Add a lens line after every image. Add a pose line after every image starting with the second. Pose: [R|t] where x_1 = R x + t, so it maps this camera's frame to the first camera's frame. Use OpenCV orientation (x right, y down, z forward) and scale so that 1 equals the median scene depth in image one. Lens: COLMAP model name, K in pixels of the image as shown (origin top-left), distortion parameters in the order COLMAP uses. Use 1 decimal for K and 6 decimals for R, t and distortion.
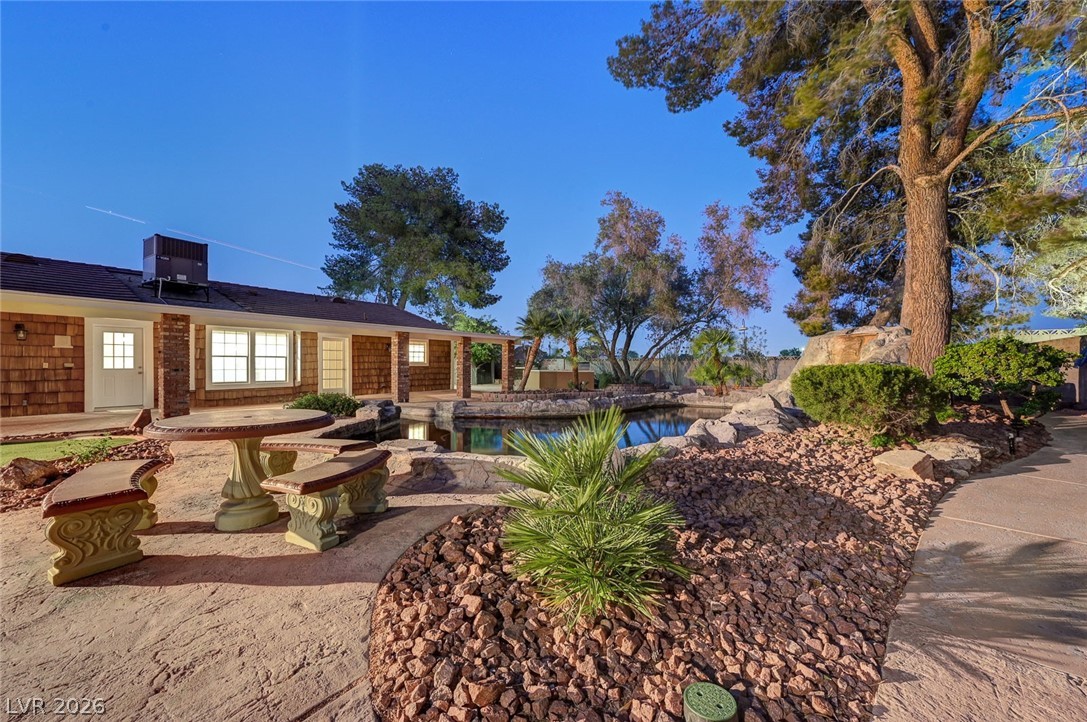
lens RADIAL K [[423.7, 0, 543.5], [0, 423.7, 361.0], [0, 0, 1]] dist [-0.001173, -0.000094]
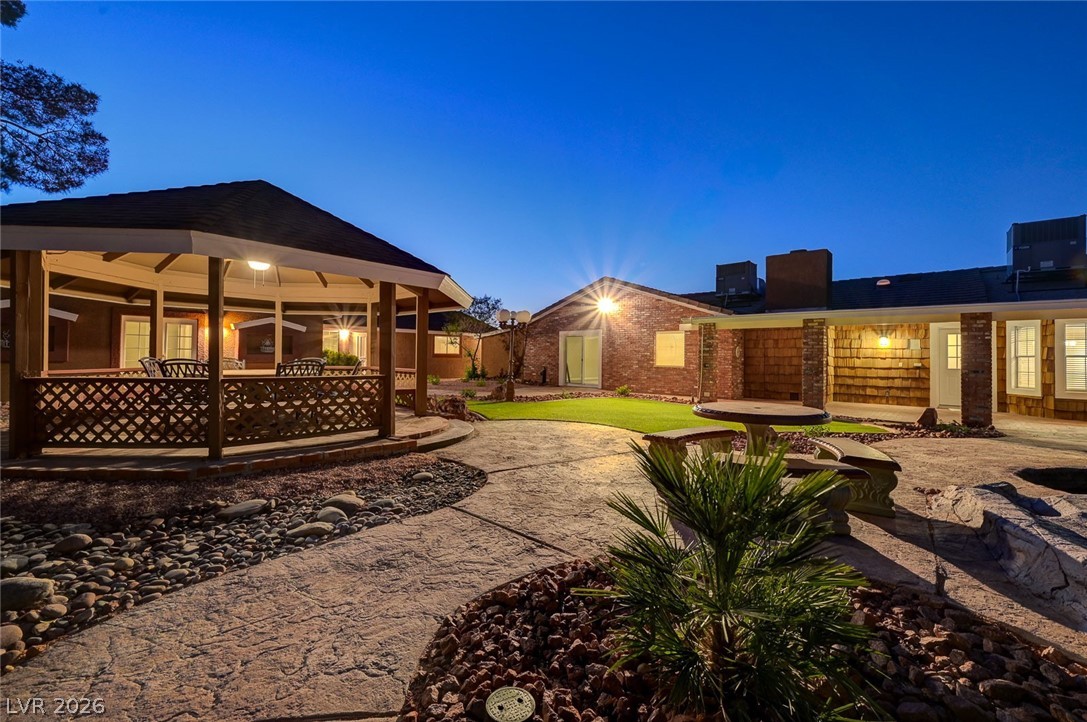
lens RADIAL K [[423.7, 0, 543.5], [0, 423.7, 361.0], [0, 0, 1]] dist [-0.001173, -0.000094]
pose [[-0.109167, 0.006778, -0.994000, 0.123125], [-0.007331, 0.999944, 0.007624, -0.001884], [0.993996, 0.008119, -0.109111, 0.106099]]
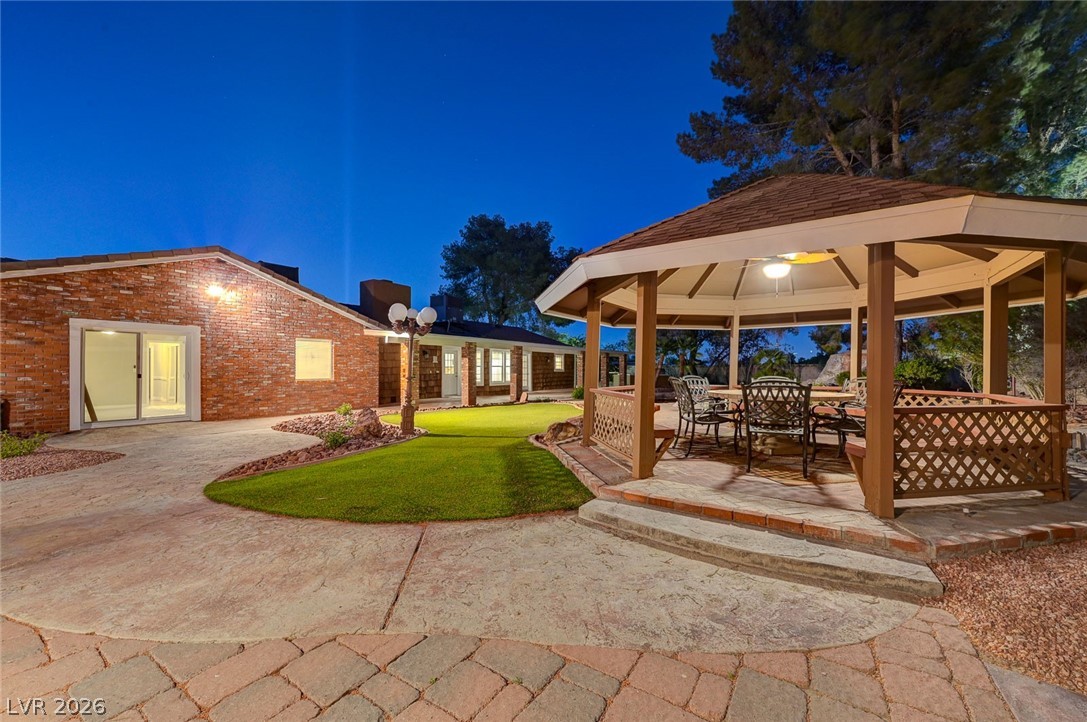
lens RADIAL K [[423.7, 0, 543.5], [0, 423.7, 361.0], [0, 0, 1]] dist [-0.001173, -0.000094]
pose [[0.999855, -0.002482, 0.016860, -0.499897], [0.002677, 0.999929, -0.011574, -0.011117], [-0.016830, 0.011618, 0.999791, -0.620295]]
